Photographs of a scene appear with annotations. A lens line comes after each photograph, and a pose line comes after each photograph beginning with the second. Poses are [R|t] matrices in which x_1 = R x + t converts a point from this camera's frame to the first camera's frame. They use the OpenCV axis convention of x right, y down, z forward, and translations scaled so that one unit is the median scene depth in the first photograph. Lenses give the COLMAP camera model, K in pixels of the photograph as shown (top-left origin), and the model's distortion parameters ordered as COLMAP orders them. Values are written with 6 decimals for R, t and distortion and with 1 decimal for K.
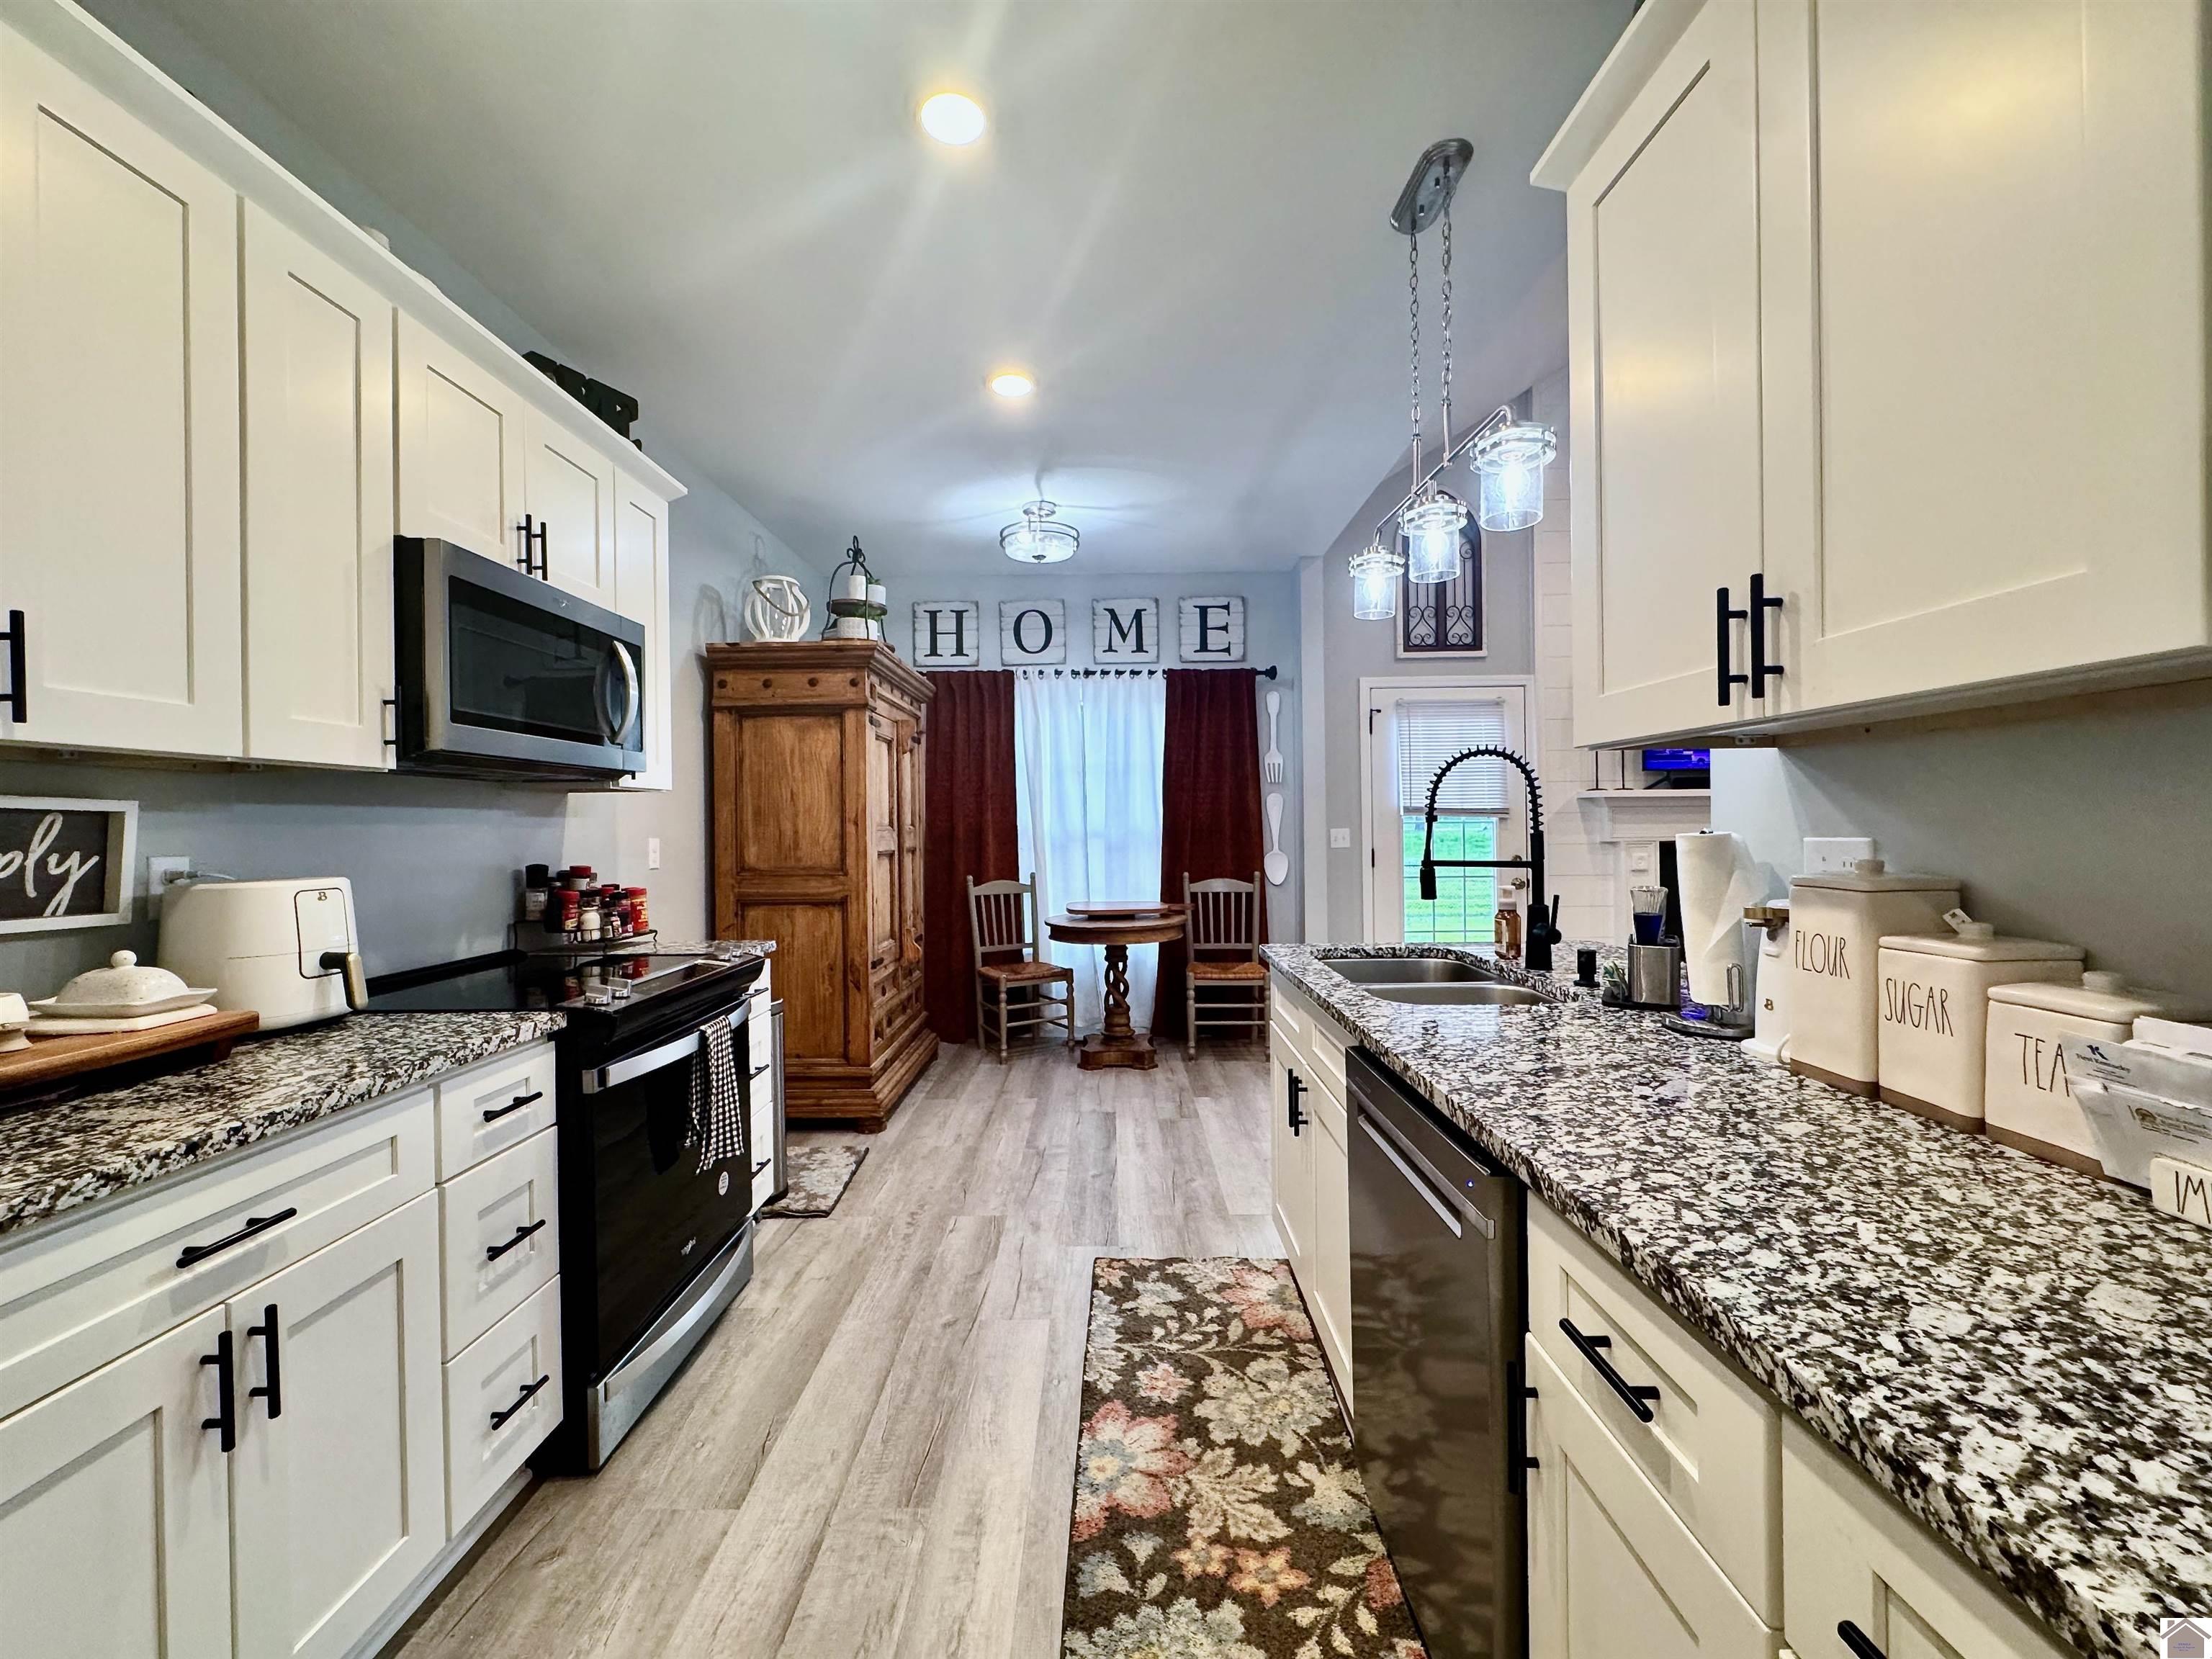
lens RADIAL K [[886.2, 0, 1100.8], [0, 886.2, 826.9], [0, 0, 1]] dist [-0.001250, 0.000185]
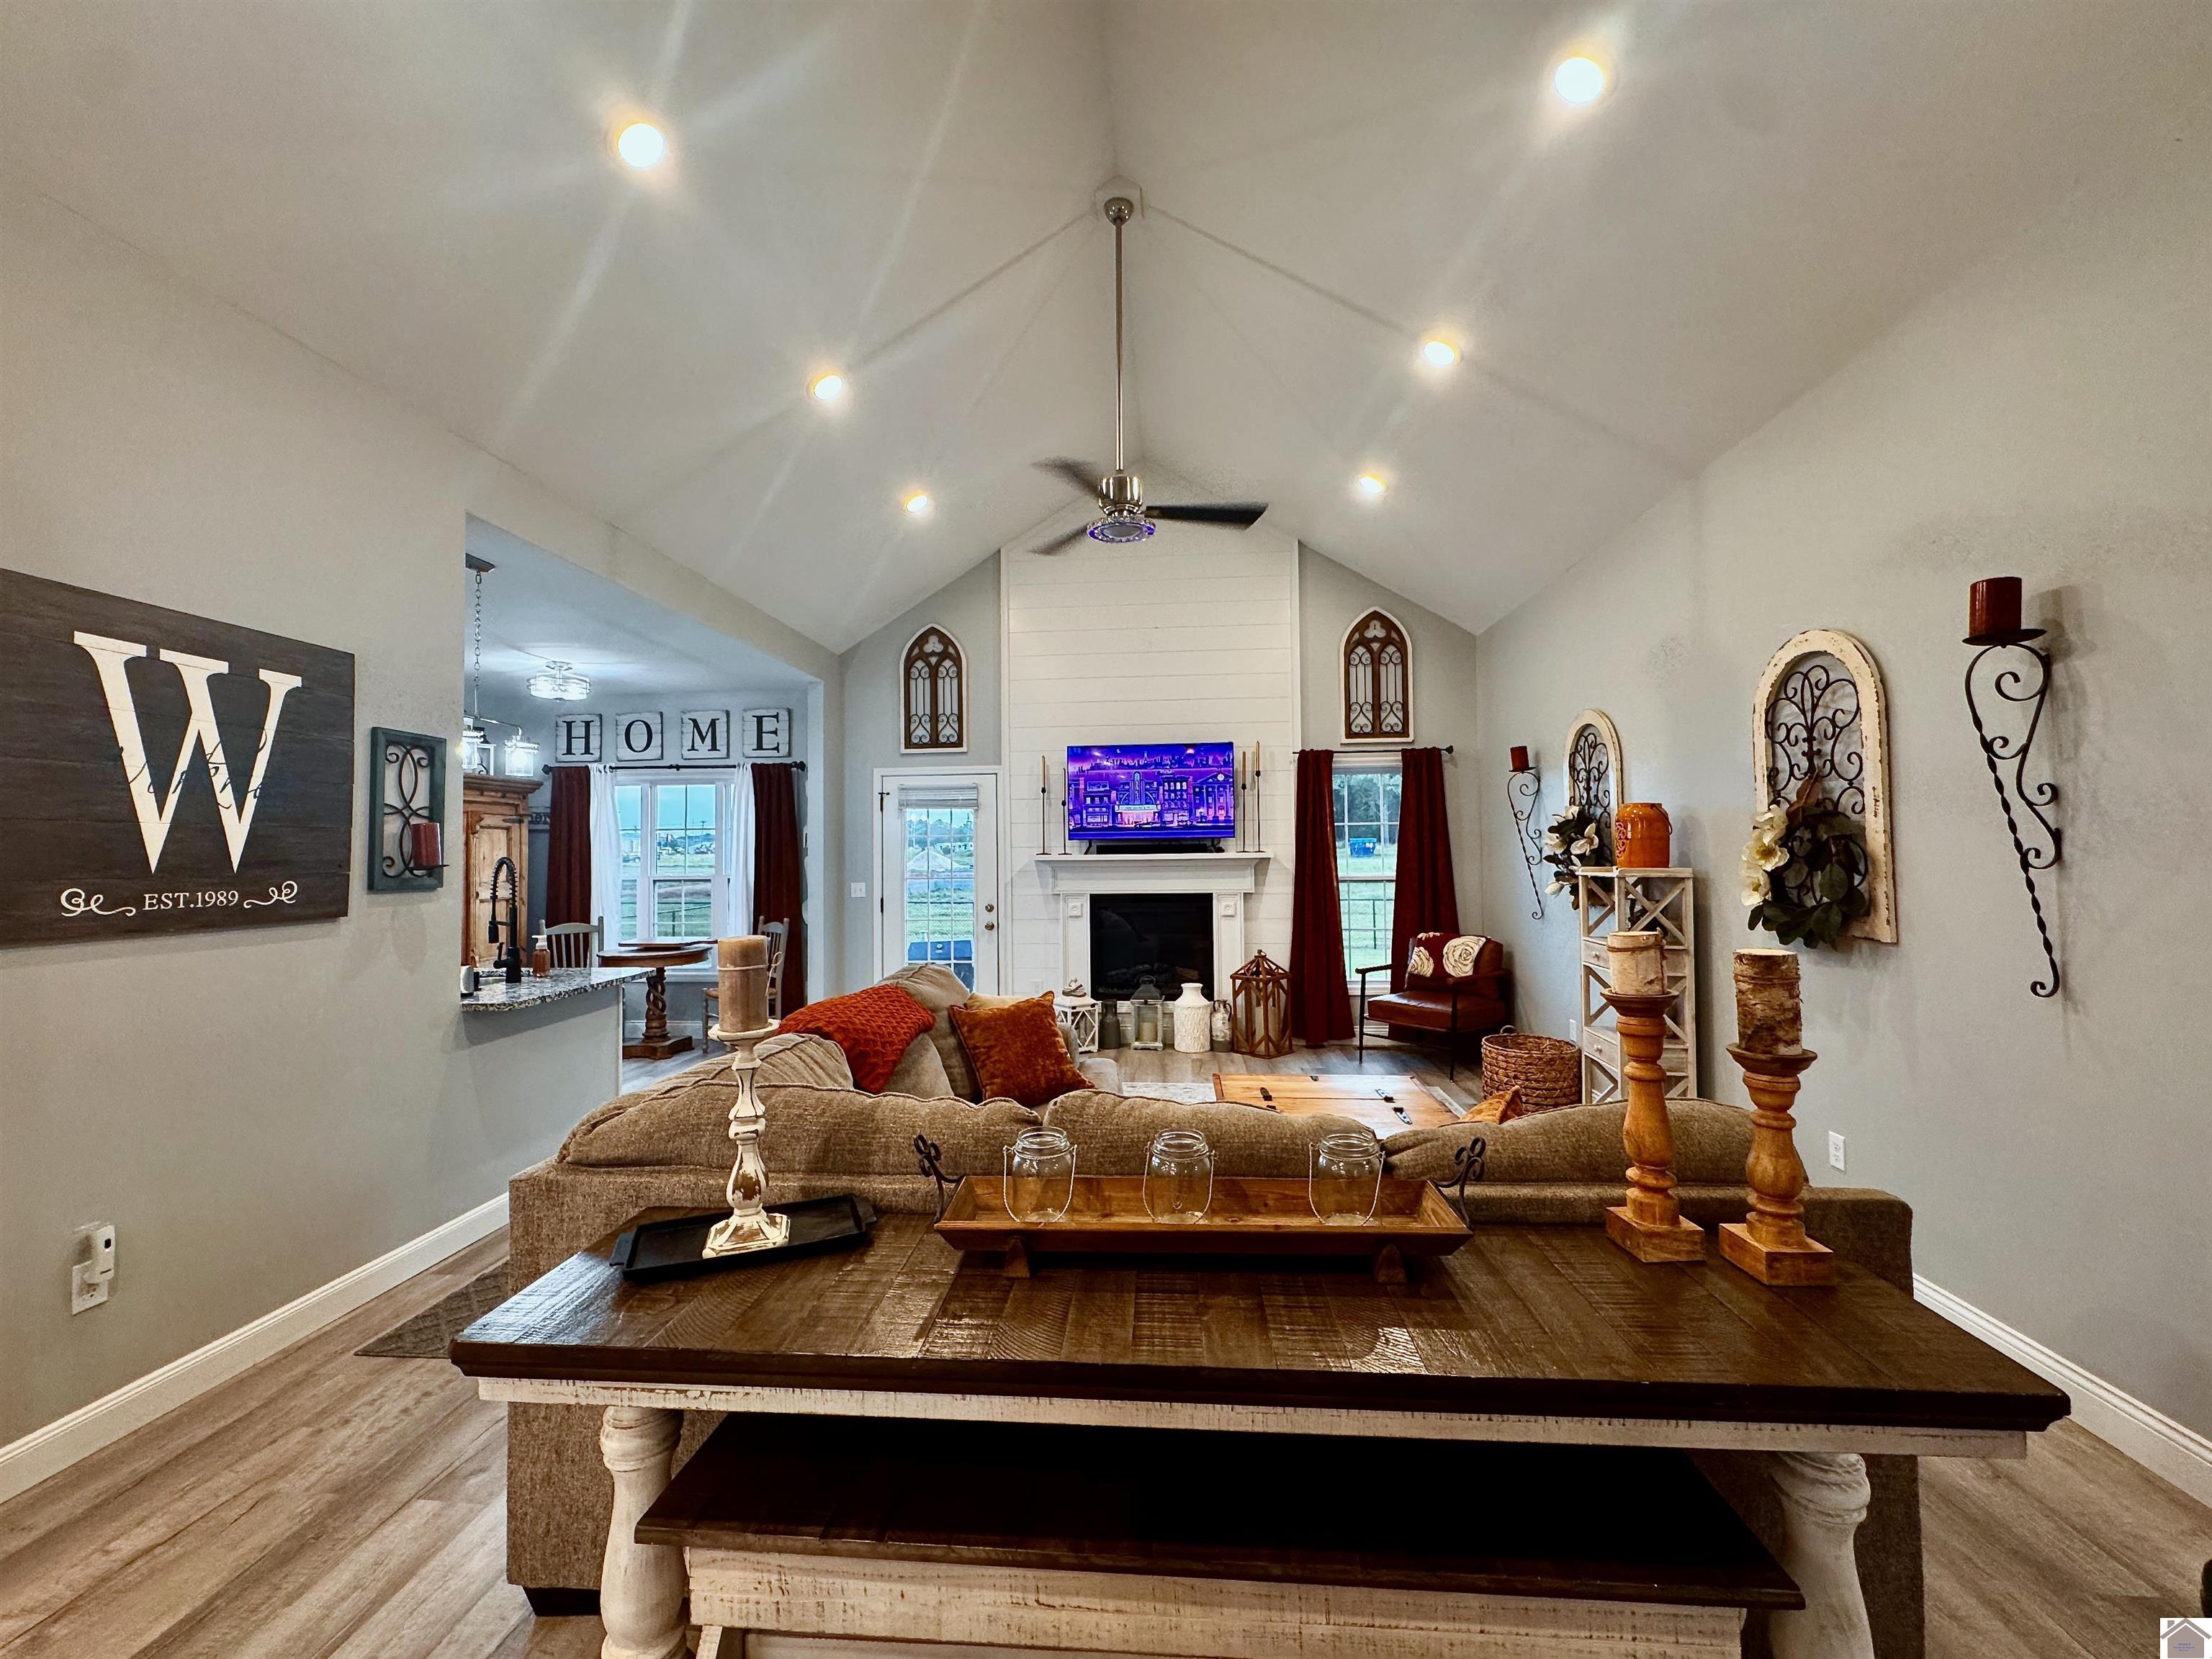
lens RADIAL K [[886.2, 0, 1100.8], [0, 886.2, 826.9], [0, 0, 1]] dist [-0.001250, 0.000185]
pose [[0.996852, -0.001484, -0.079265, 0.901699], [-0.000909, 0.999545, -0.030148, -0.051083], [0.079273, 0.030125, 0.996398, -0.353381]]
